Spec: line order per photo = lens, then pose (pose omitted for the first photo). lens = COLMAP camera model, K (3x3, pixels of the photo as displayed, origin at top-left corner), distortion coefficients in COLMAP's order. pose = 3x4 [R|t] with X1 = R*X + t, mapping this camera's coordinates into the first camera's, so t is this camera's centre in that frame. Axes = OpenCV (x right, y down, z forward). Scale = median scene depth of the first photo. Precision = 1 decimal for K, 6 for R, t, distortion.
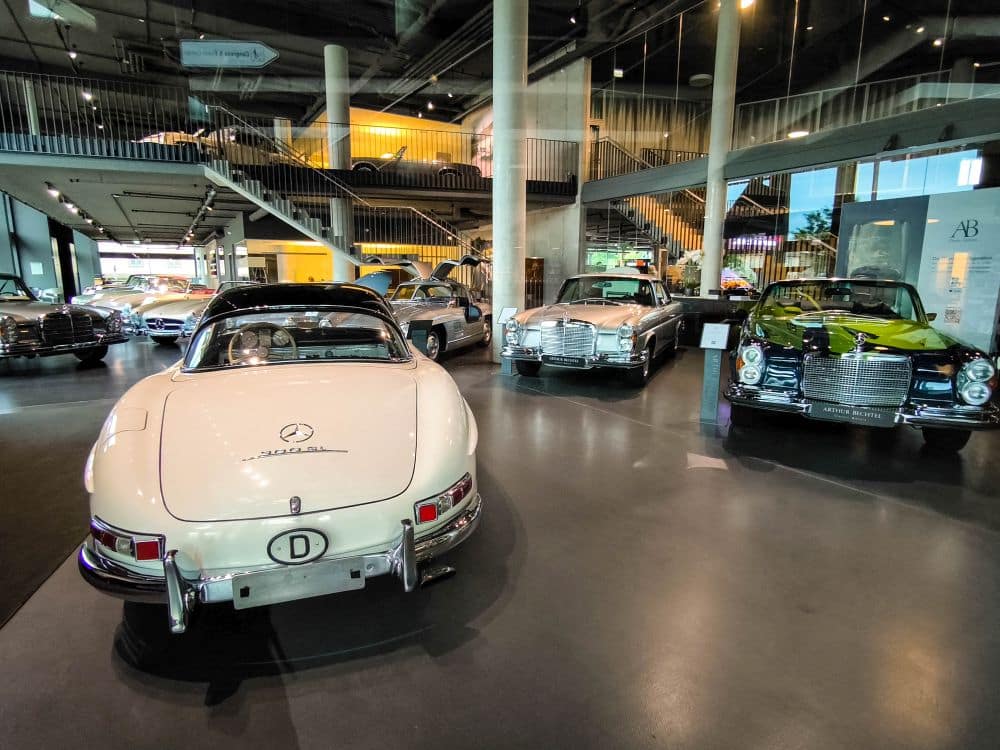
lens RADIAL K [[540.3, 0, 500.0], [0, 540.3, 375.0], [0, 0, 1]] dist [0.003407, 0.001357]
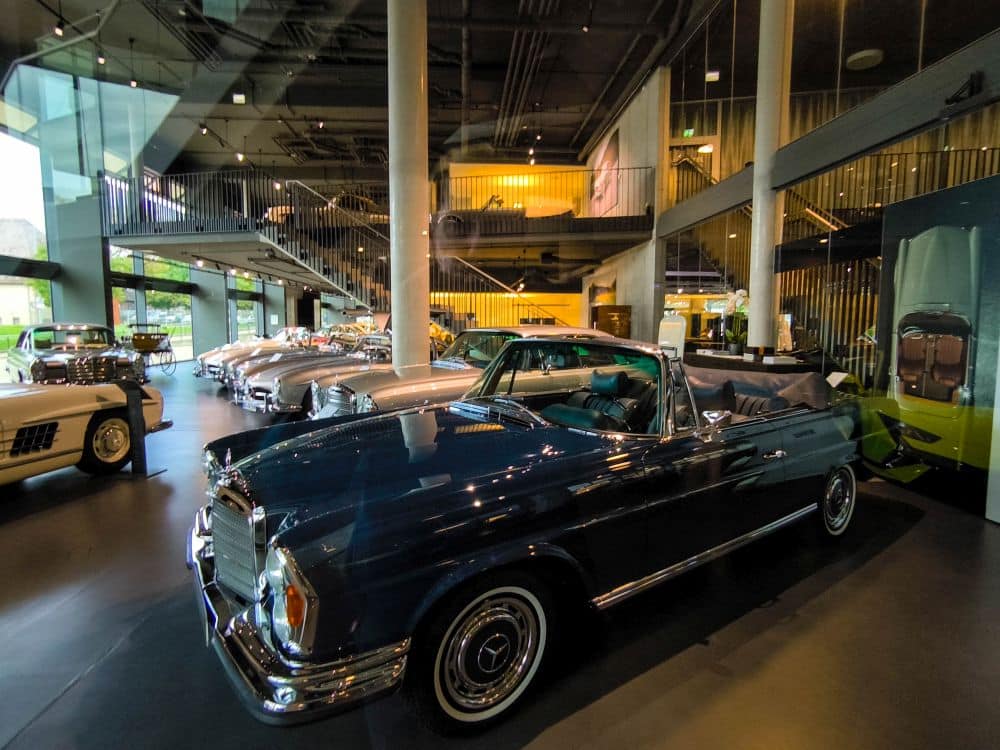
lens RADIAL K [[540.3, 0, 500.0], [0, 540.3, 375.0], [0, 0, 1]] dist [0.003407, 0.001357]
pose [[0.885564, 0.040747, -0.462727, 0.329830], [-0.081649, 0.994290, -0.068703, -0.037828], [0.457285, 0.098622, 0.883835, 0.192606]]
